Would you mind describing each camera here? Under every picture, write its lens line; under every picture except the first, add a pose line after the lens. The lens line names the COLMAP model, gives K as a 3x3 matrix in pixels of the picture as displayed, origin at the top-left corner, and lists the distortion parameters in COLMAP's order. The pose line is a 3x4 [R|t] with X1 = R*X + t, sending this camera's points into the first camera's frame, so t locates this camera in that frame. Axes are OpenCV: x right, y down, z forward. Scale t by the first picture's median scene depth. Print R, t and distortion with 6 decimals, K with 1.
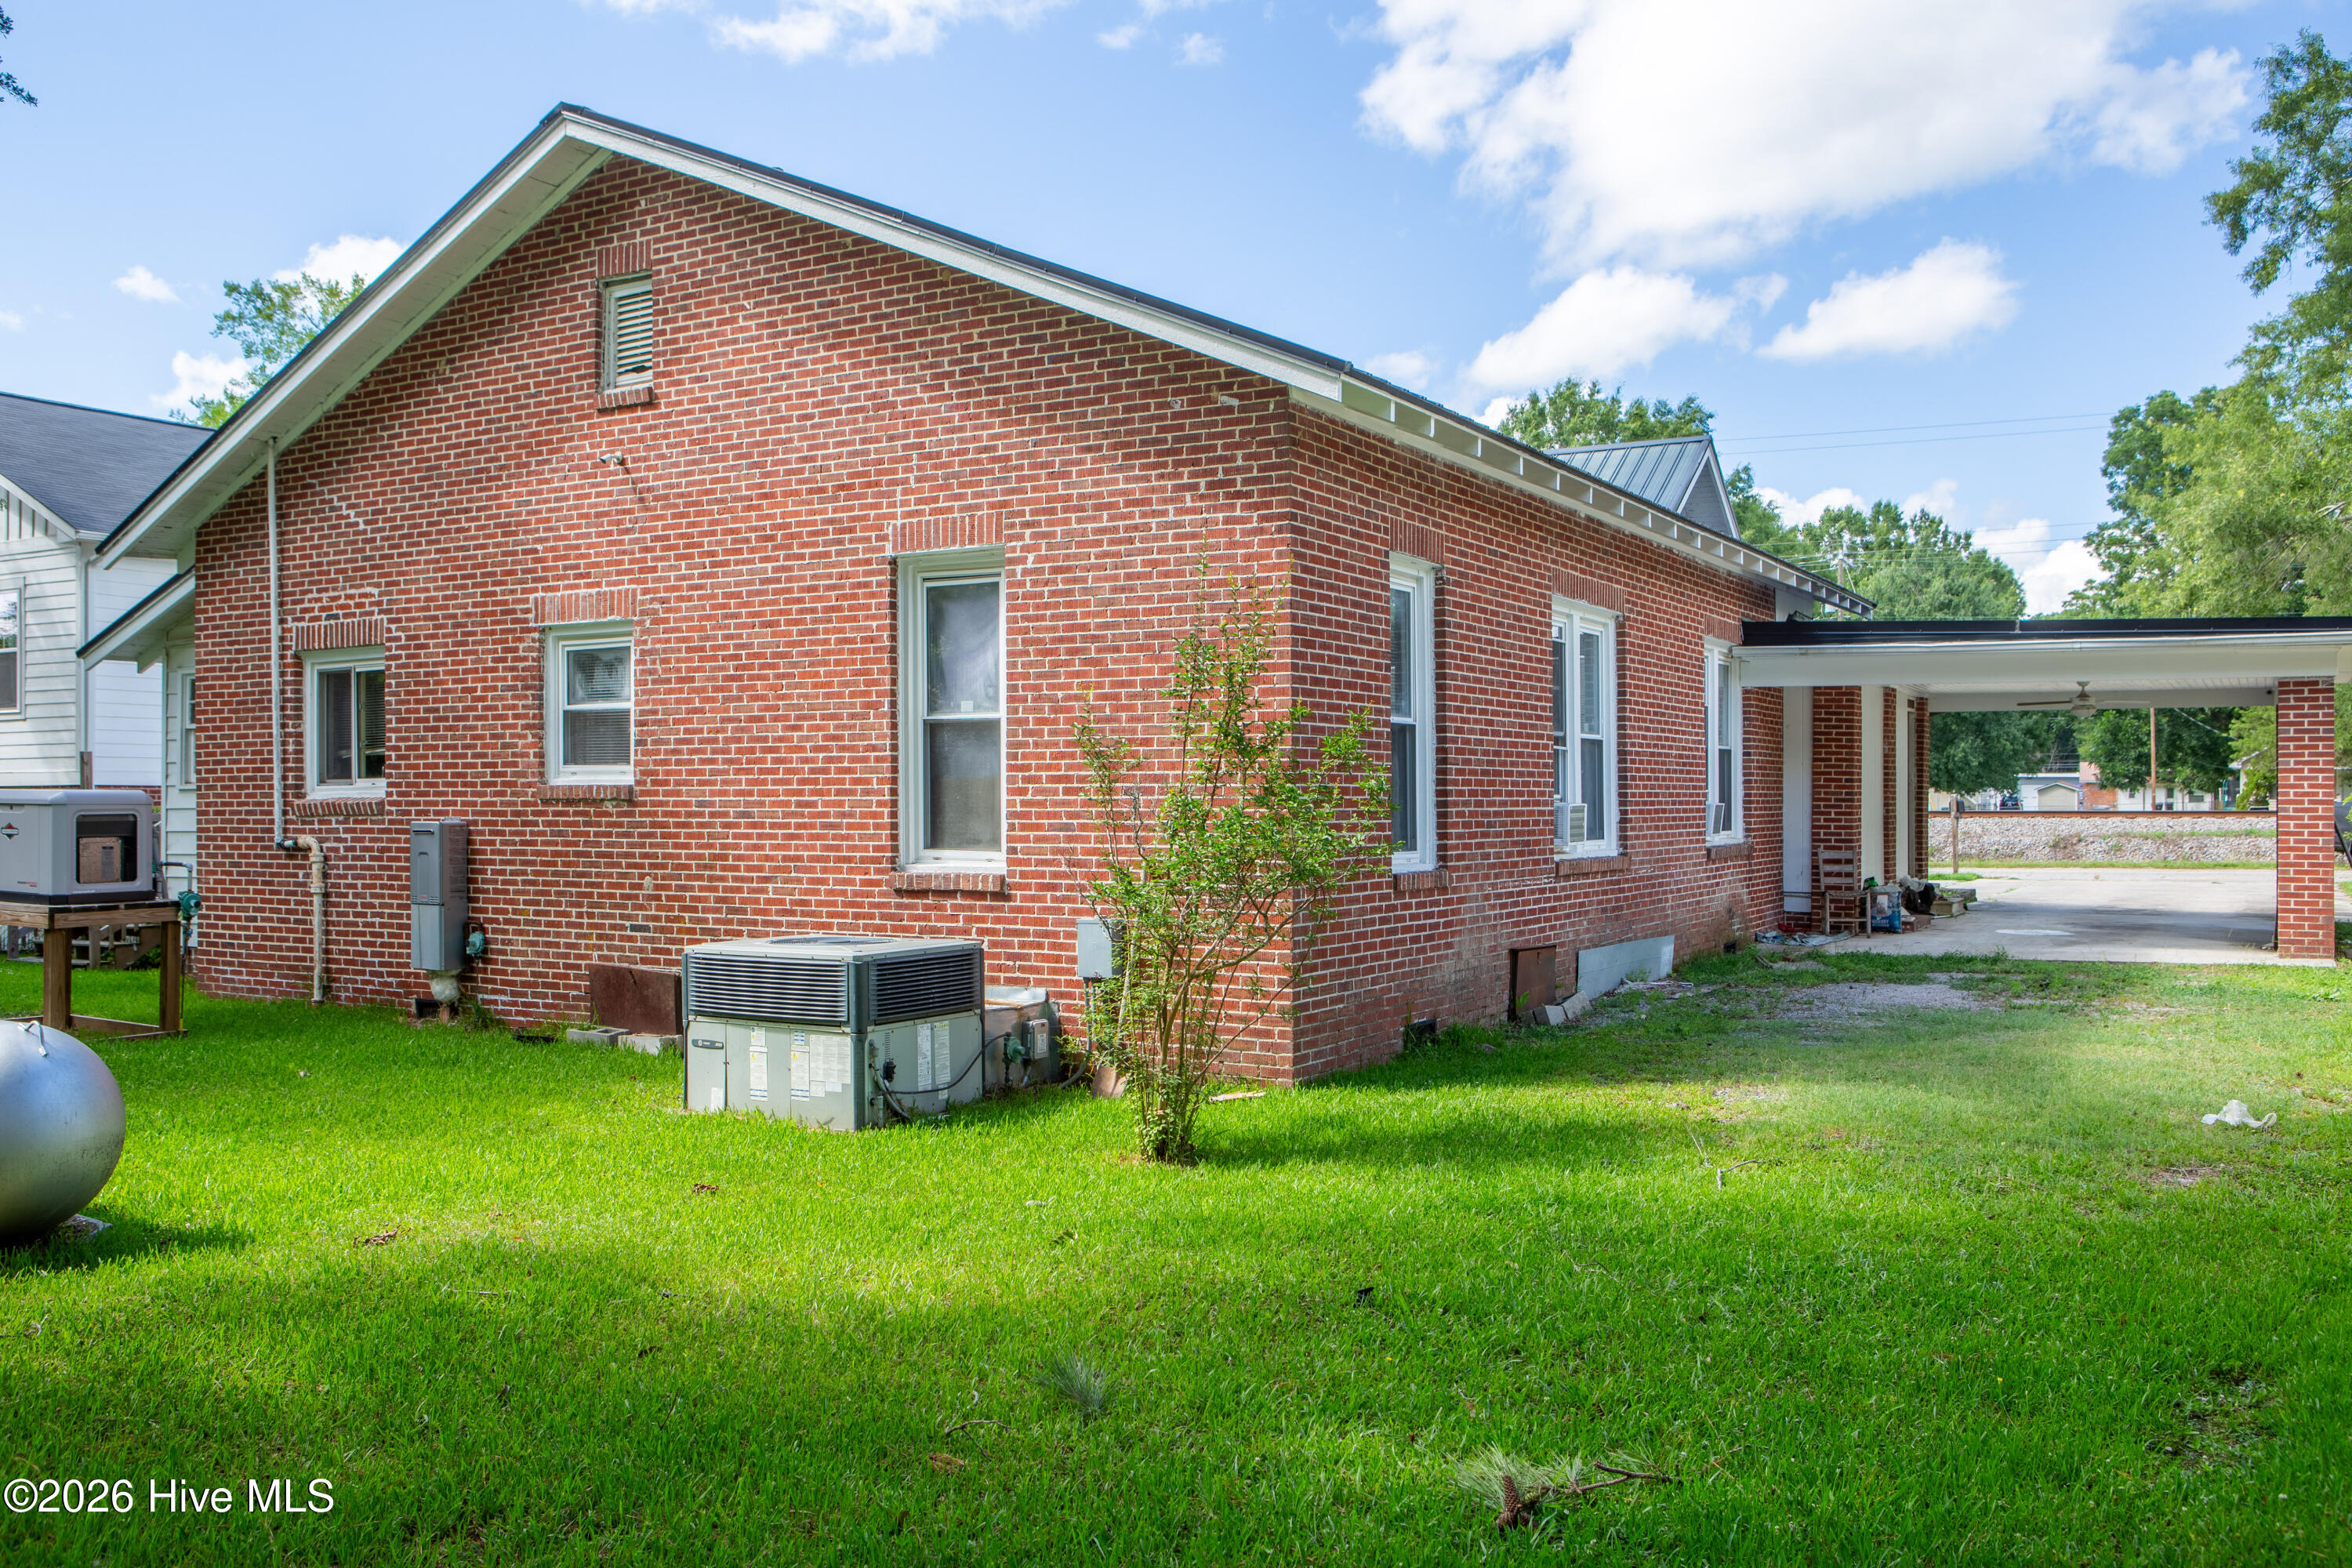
lens RADIAL K [[1935.4, 0, 1177.5], [0, 1935.4, 796.5], [0, 0, 1]] dist [-0.057595, 0.043480]
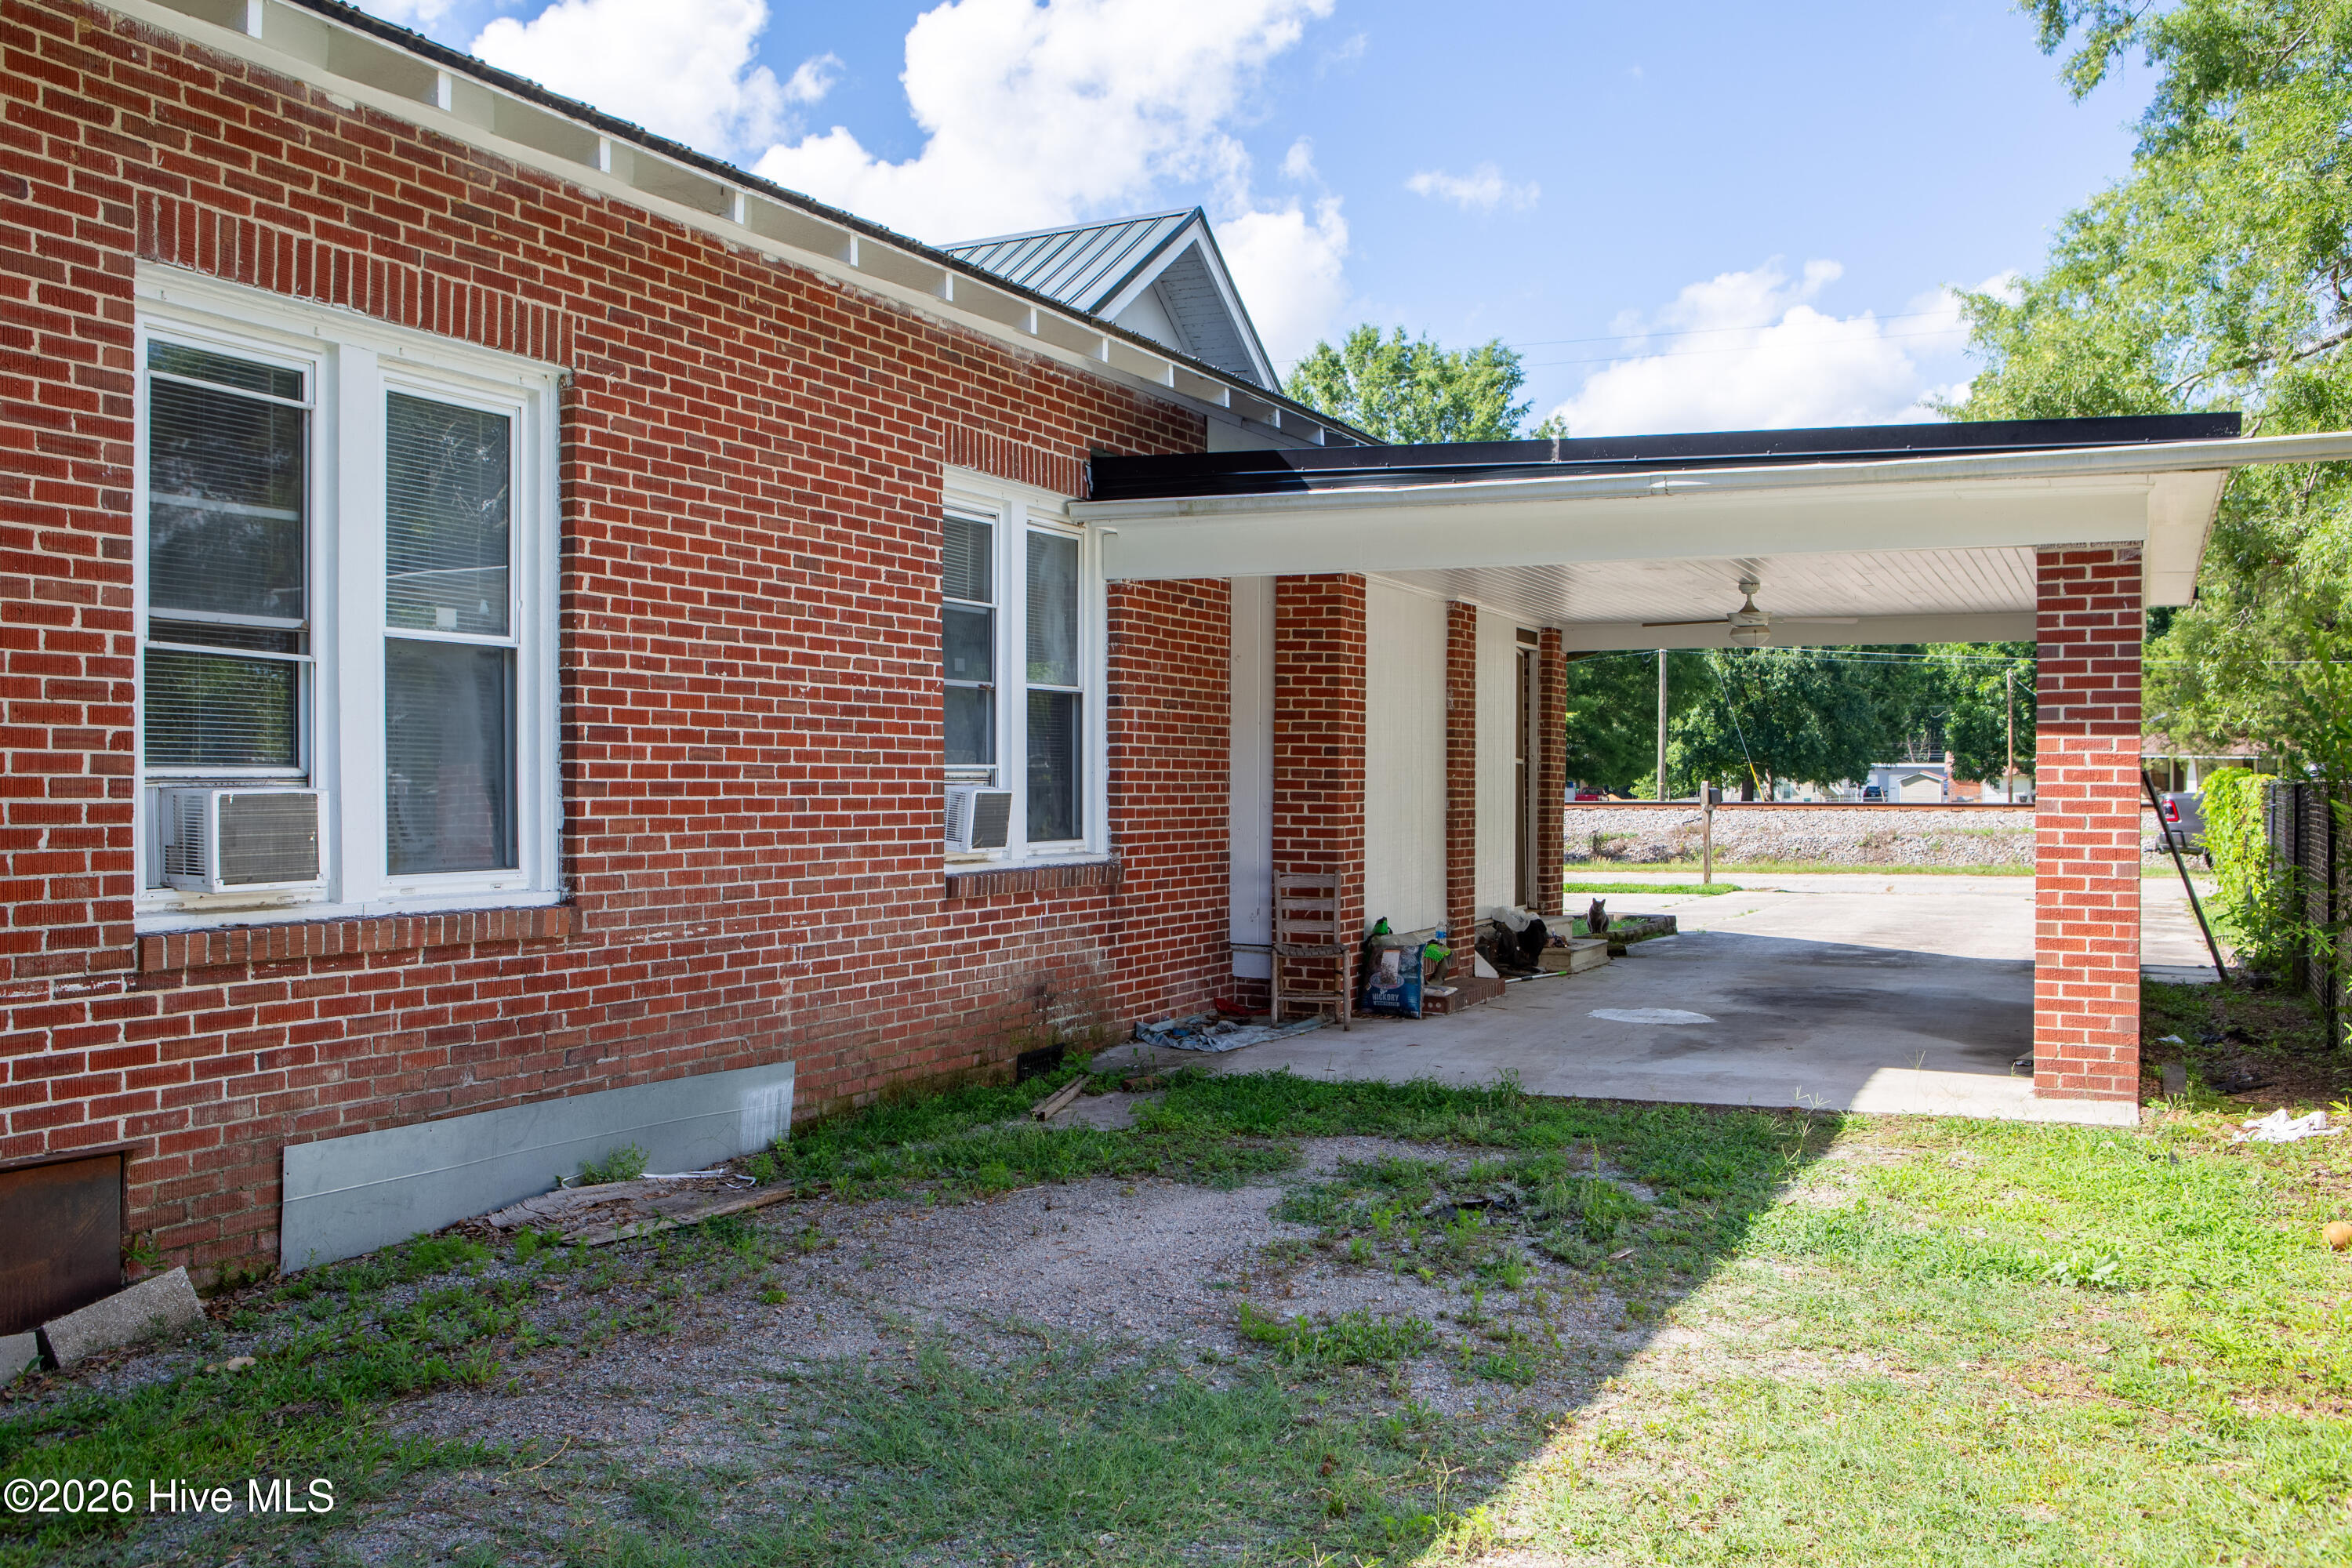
lens RADIAL K [[1935.4, 0, 1170.0], [0, 1935.4, 783.4], [0, 0, 1]] dist [-0.057595, 0.043480]
pose [[0.998836, 0.002291, 0.048180, 0.272754], [-0.002213, 0.999996, -0.001672, 0.002138], [-0.048184, 0.001563, 0.998837, 0.424169]]
